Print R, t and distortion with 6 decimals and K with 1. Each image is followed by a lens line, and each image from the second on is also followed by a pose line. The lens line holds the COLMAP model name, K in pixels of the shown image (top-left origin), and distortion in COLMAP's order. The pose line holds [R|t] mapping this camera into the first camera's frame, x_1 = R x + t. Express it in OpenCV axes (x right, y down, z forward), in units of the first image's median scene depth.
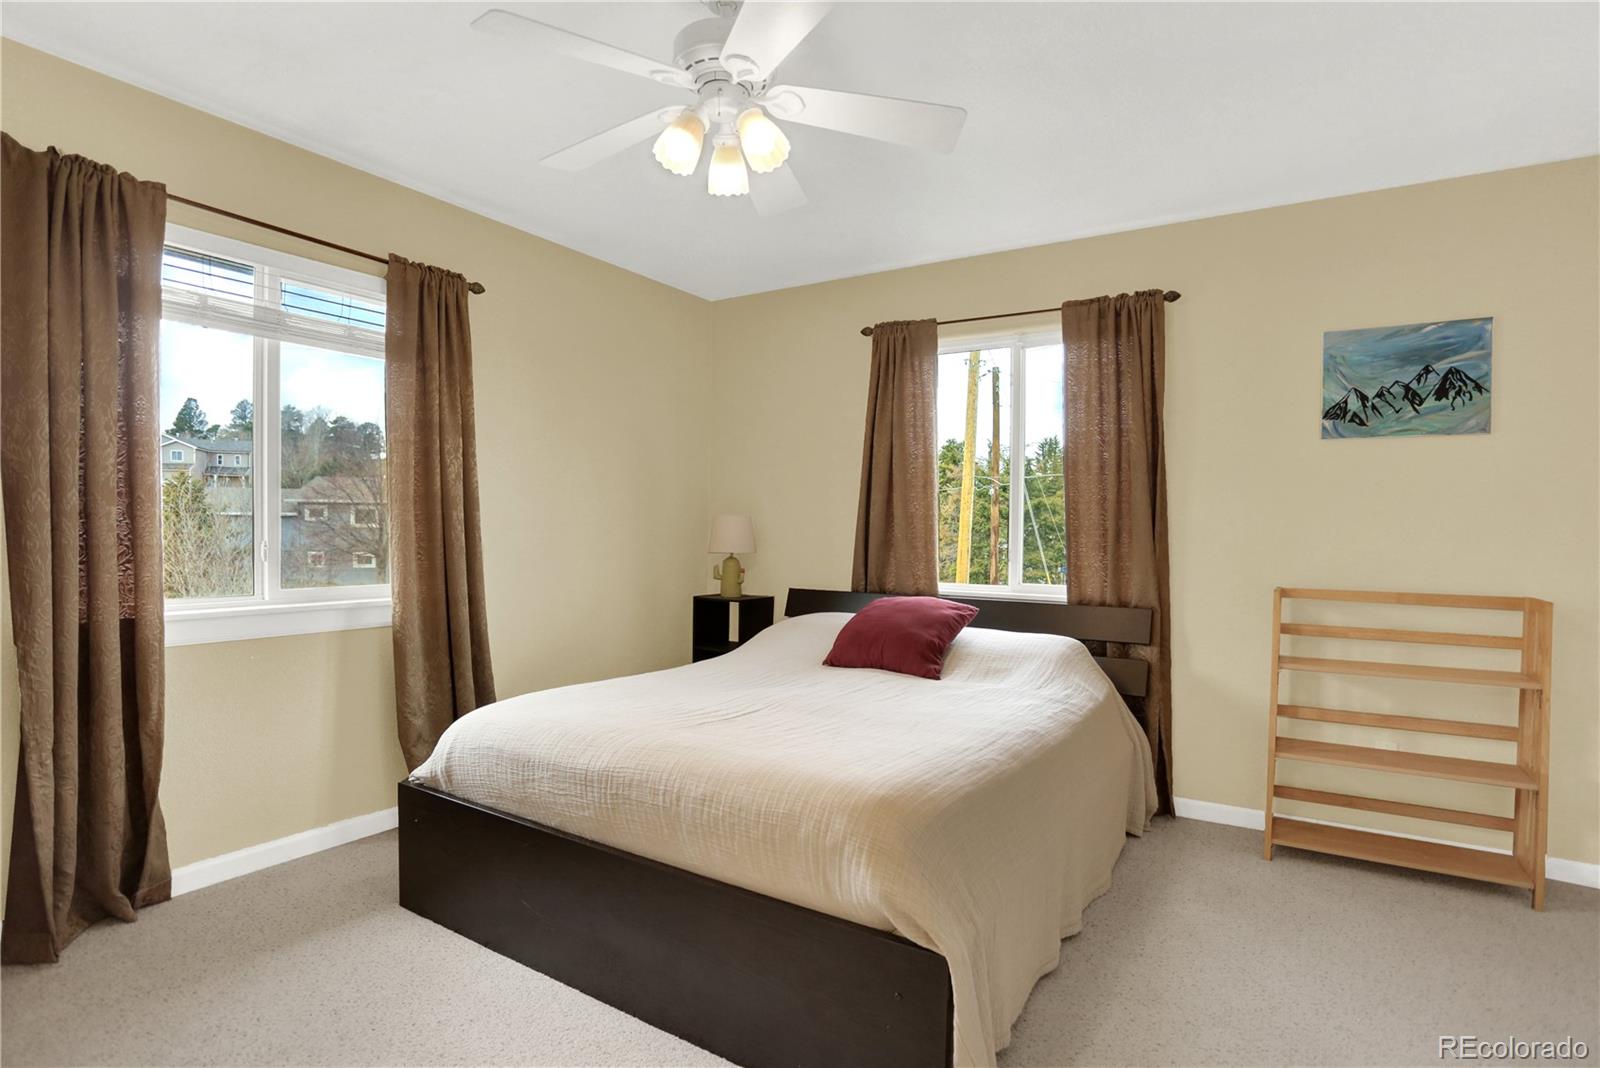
lens RADIAL K [[813.3, 0, 787.7], [0, 813.3, 545.6], [0, 0, 1]] dist [-0.034348, 0.009938]
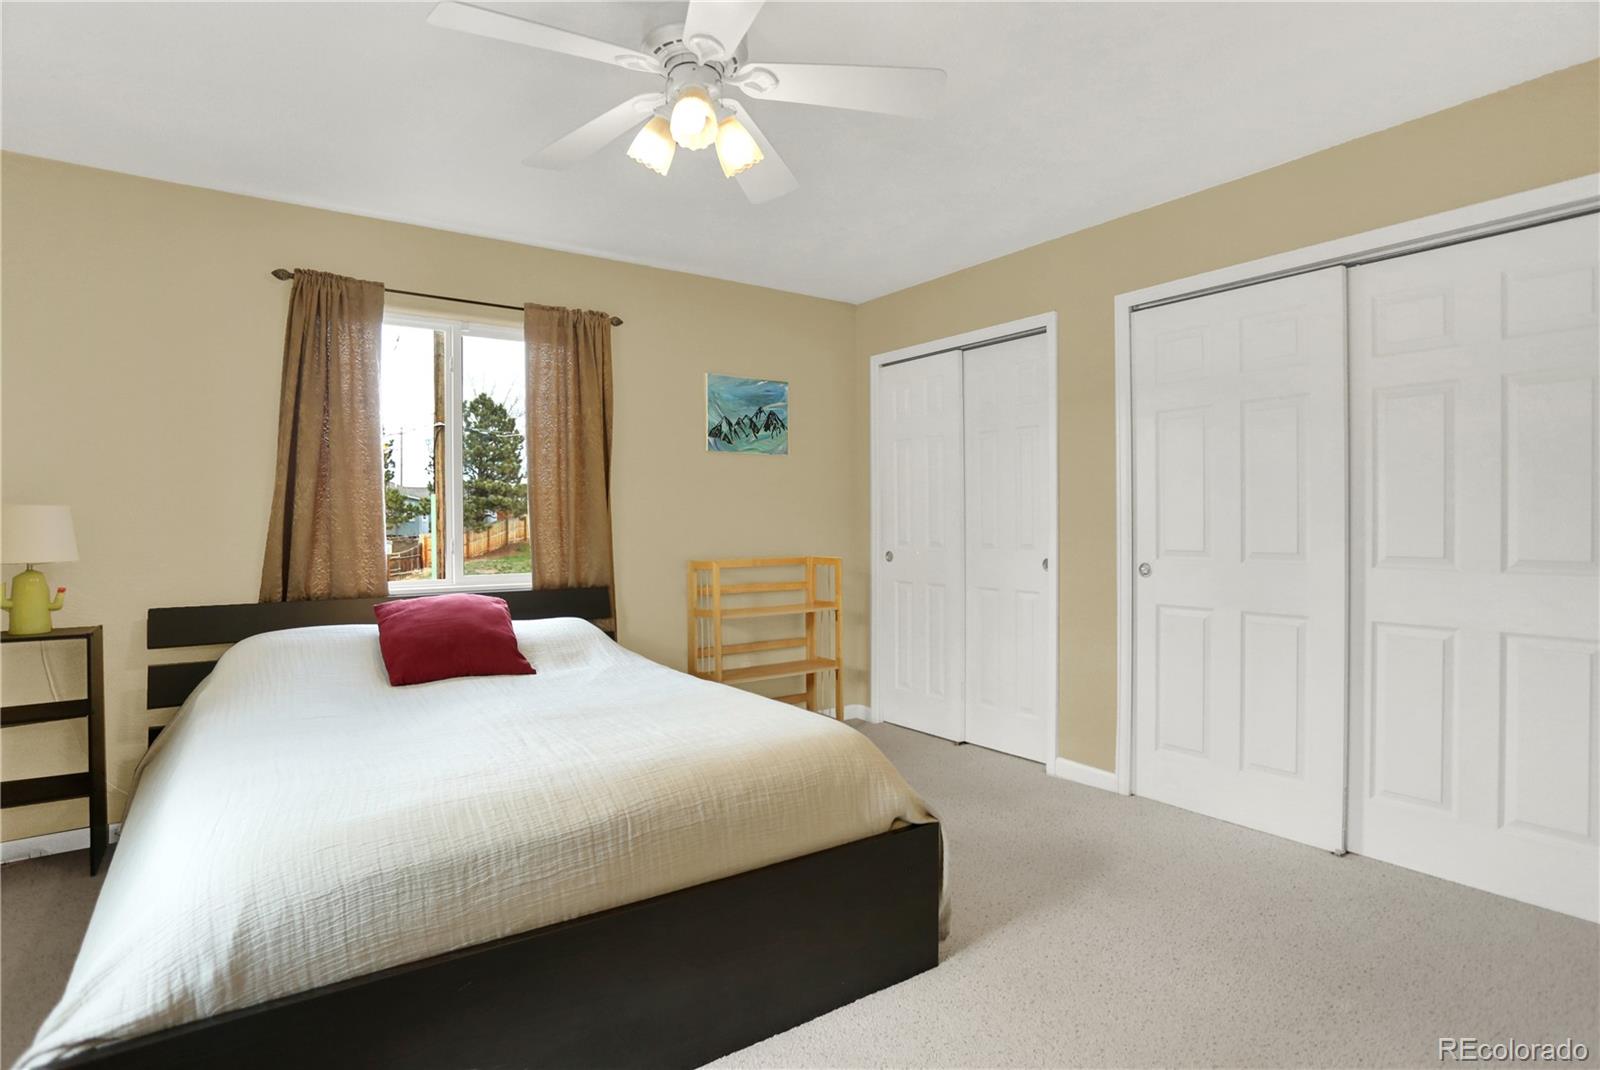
lens RADIAL K [[813.3, 0, 783.6], [0, 813.3, 519.5], [0, 0, 1]] dist [-0.034348, 0.009938]
pose [[0.402460, -0.011233, 0.915369, -0.587314], [0.034253, 0.999409, -0.002795, -0.006651], [-0.914797, 0.032479, 0.402607, 0.336750]]
